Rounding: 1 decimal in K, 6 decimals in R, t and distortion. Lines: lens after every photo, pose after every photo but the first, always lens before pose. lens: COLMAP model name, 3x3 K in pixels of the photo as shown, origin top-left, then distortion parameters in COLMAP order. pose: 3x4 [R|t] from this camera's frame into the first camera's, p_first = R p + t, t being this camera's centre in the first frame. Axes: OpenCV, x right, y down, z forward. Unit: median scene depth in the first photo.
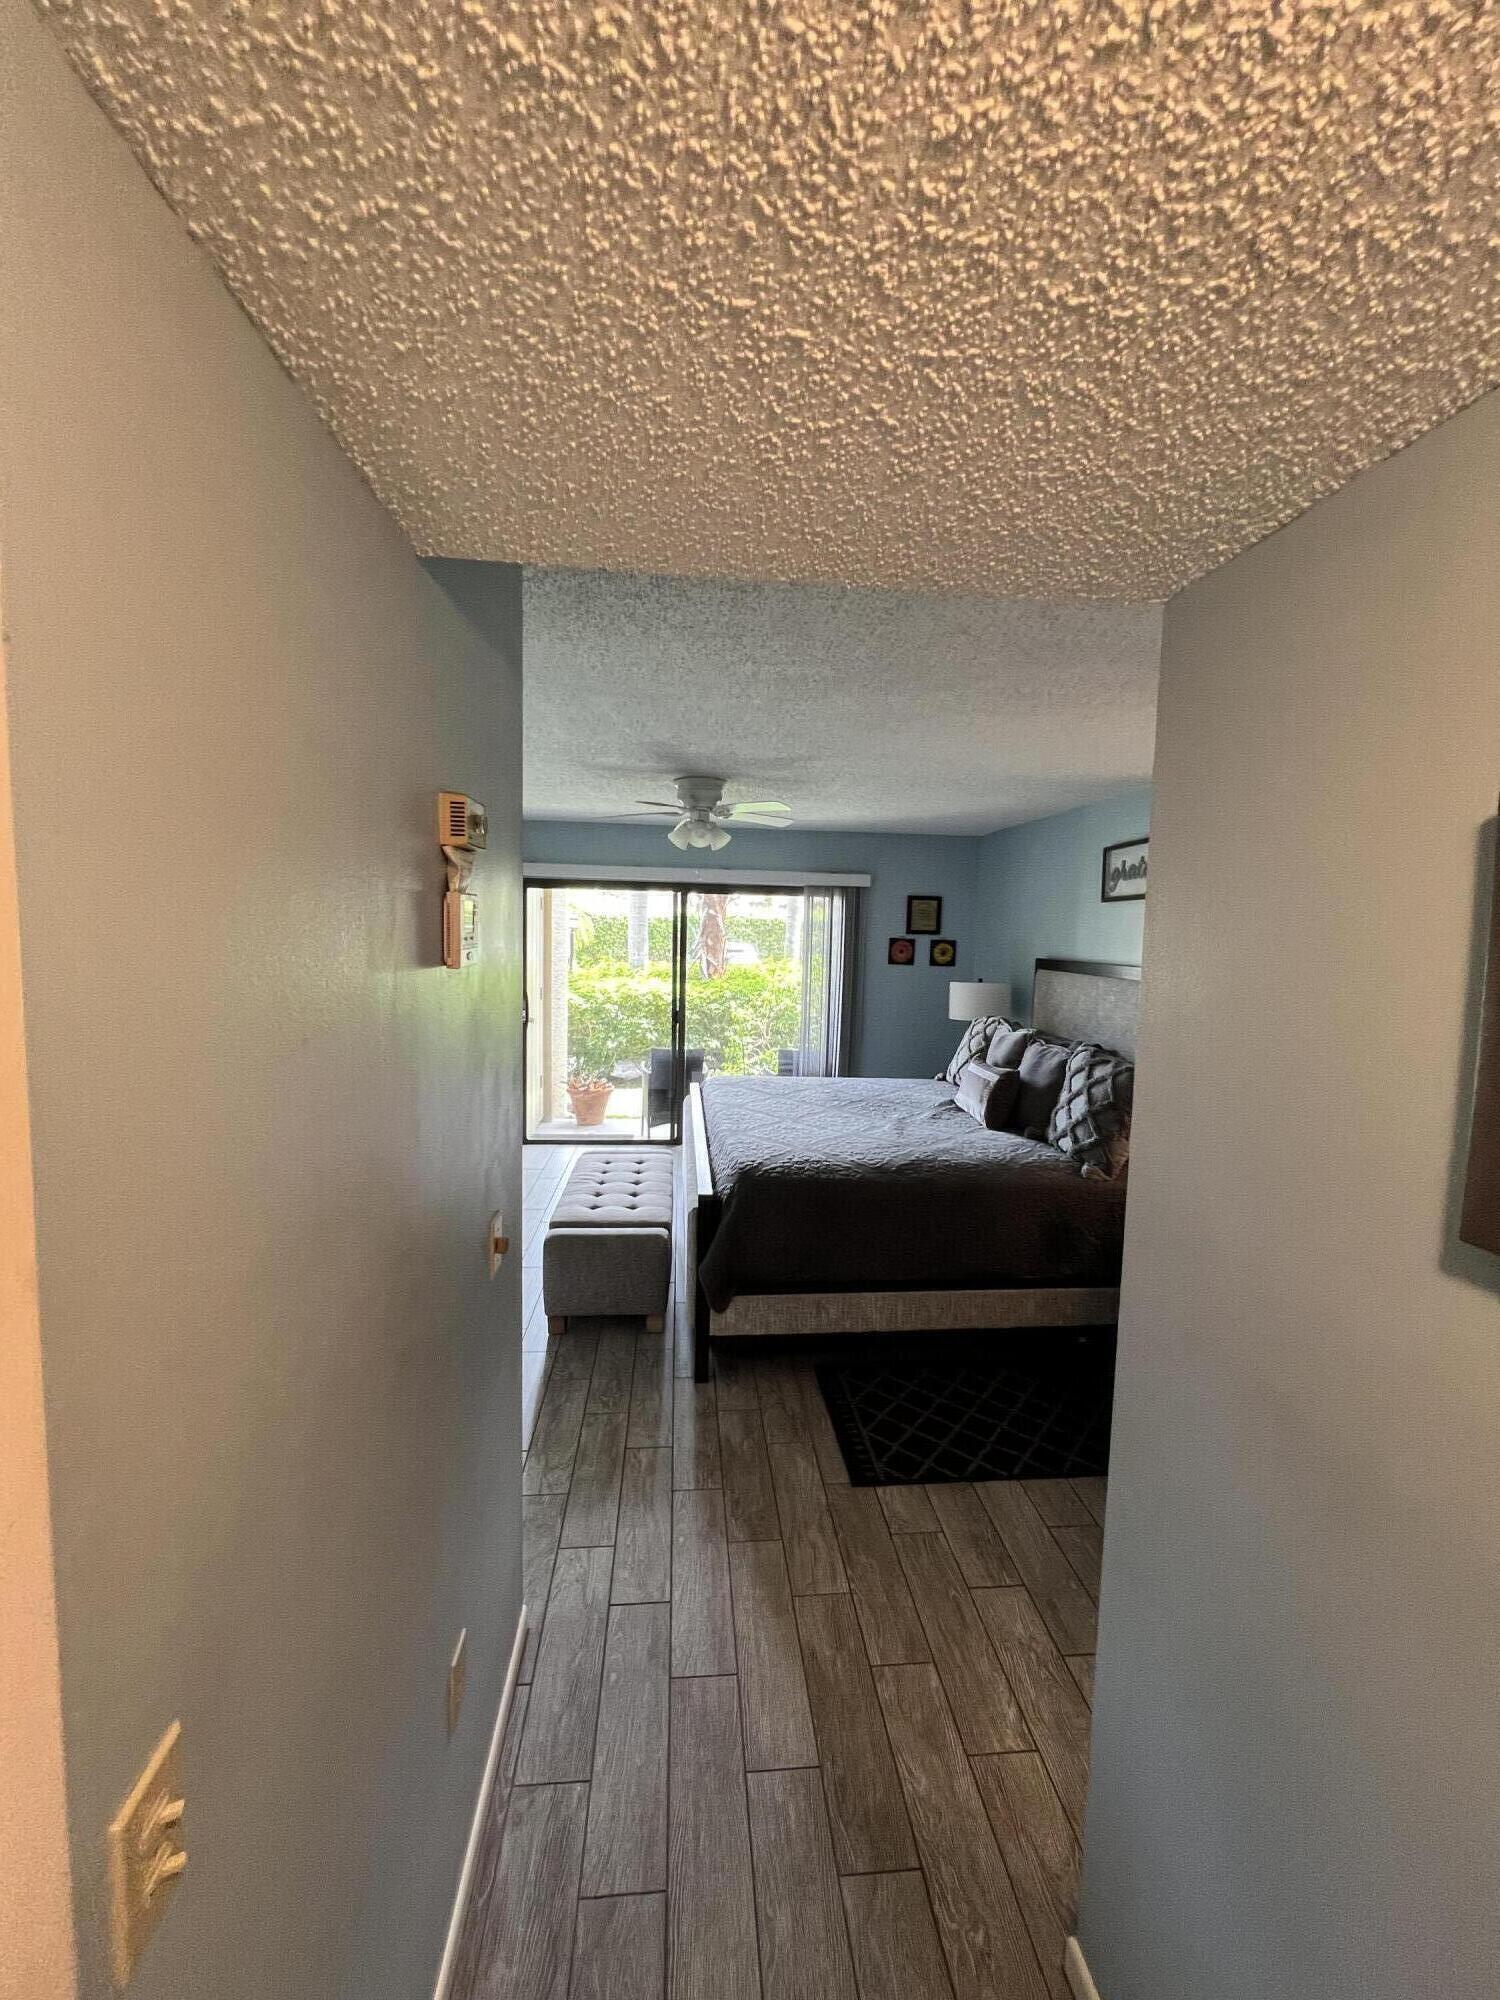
lens RADIAL K [[794.4, 0, 750.0], [0, 794.4, 1000.0], [0, 0, 1]] dist [-0.001515, -0.000436]
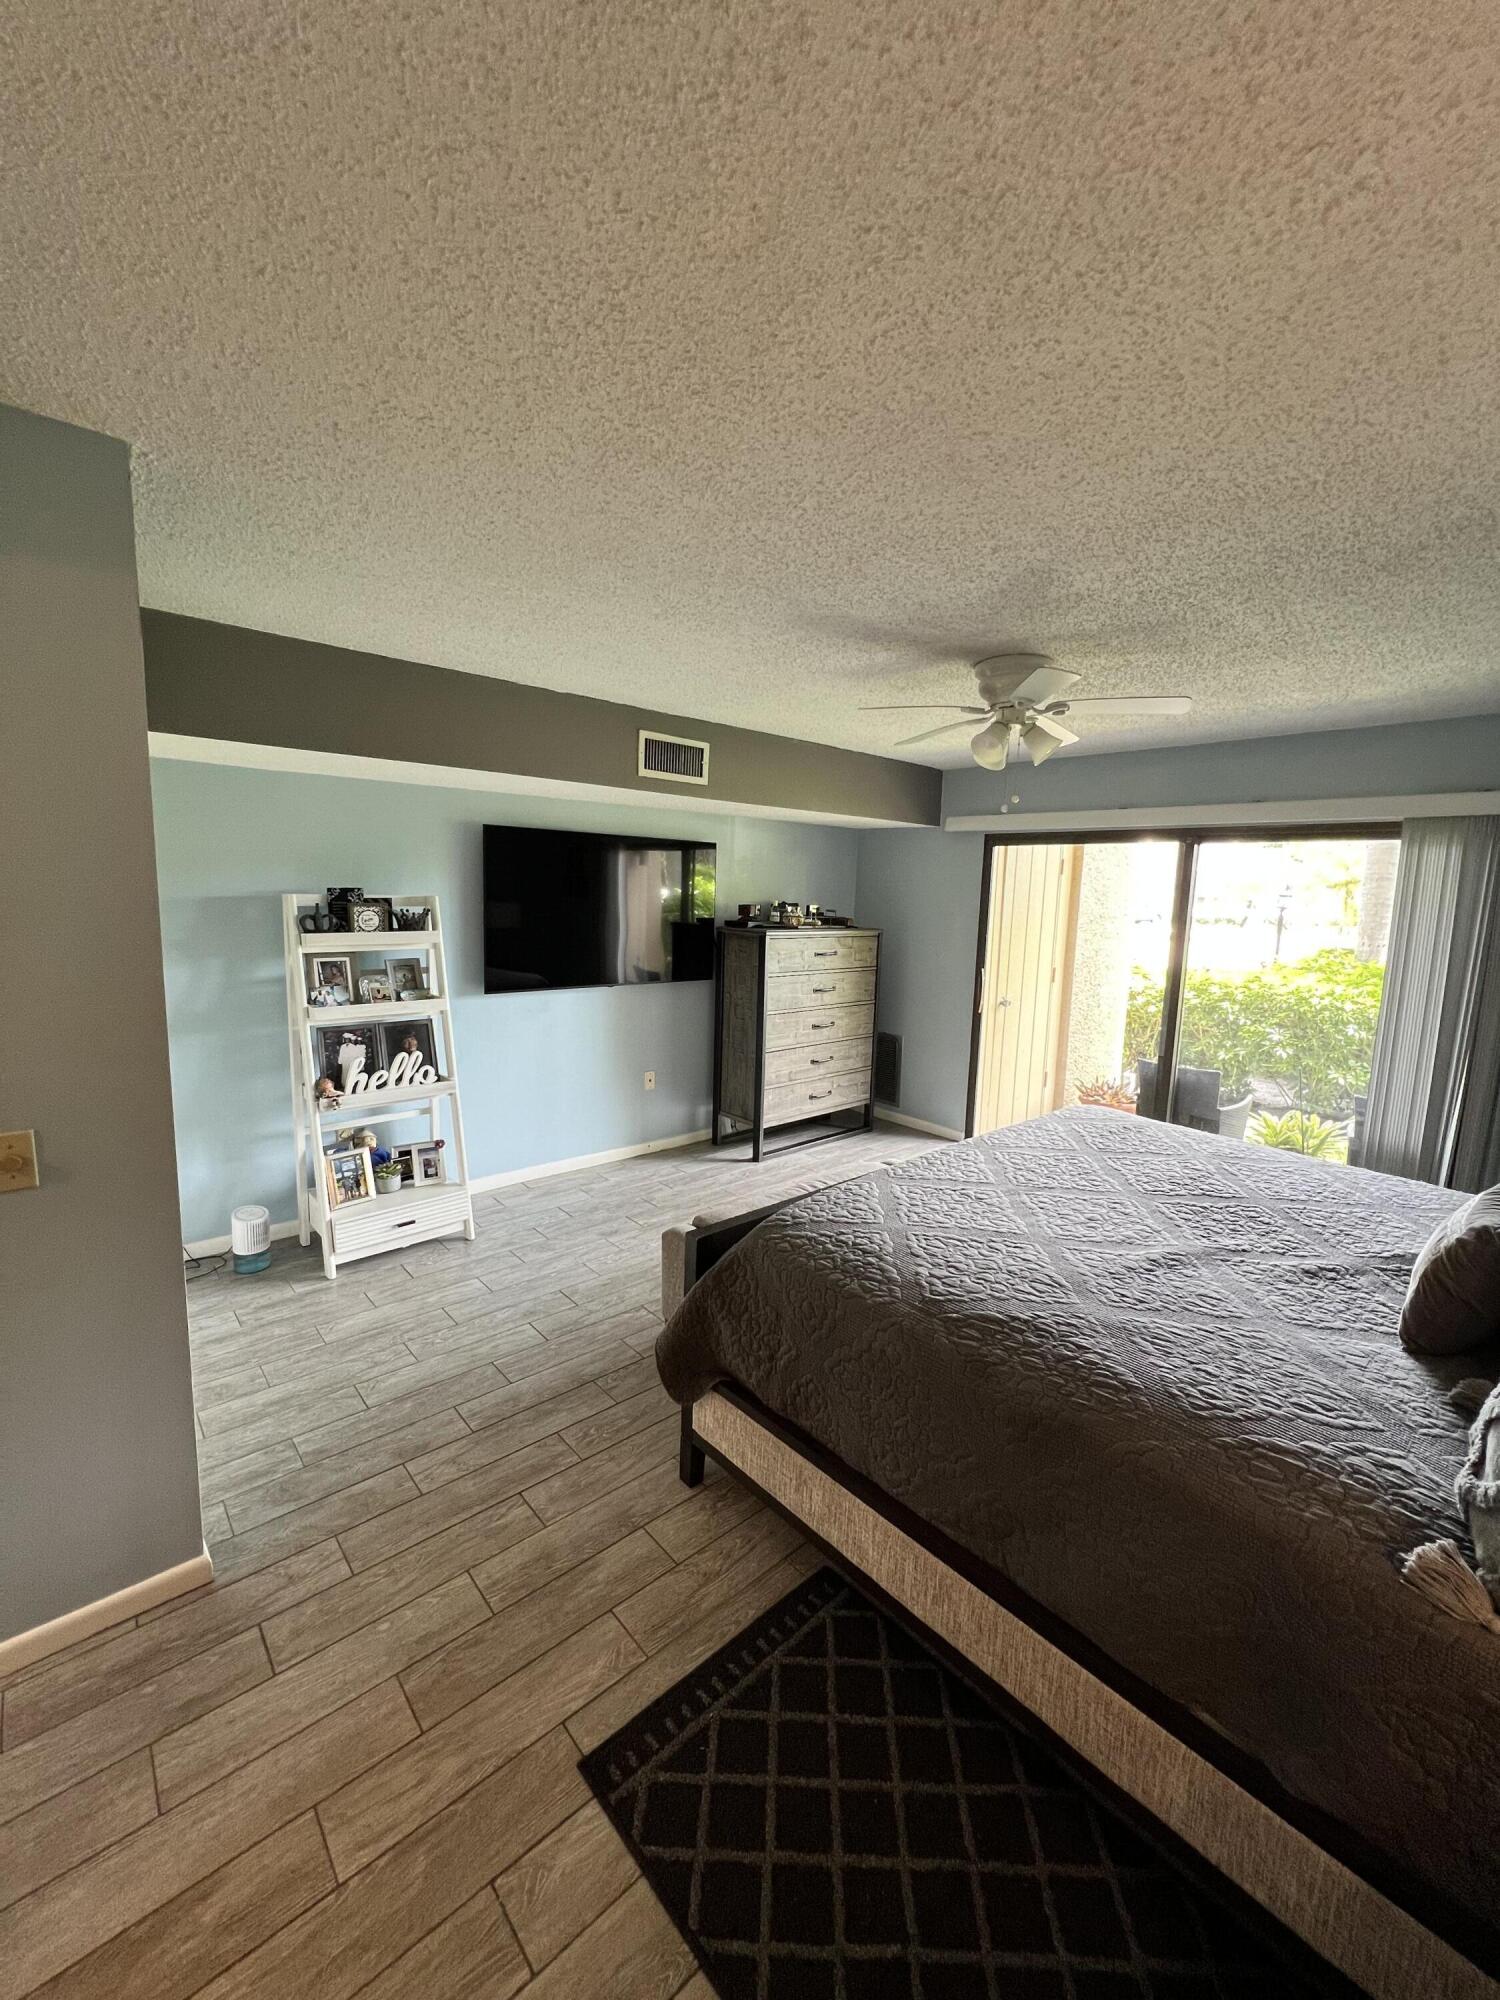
lens RADIAL K [[794.4, 0, 750.0], [0, 794.4, 1000.0], [0, 0, 1]] dist [-0.001515, -0.000436]
pose [[0.602832, 0.104228, -0.791031, 0.507587], [-0.087978, 0.994069, 0.063935, -0.019745], [0.793003, 0.031051, 0.608427, 0.574388]]
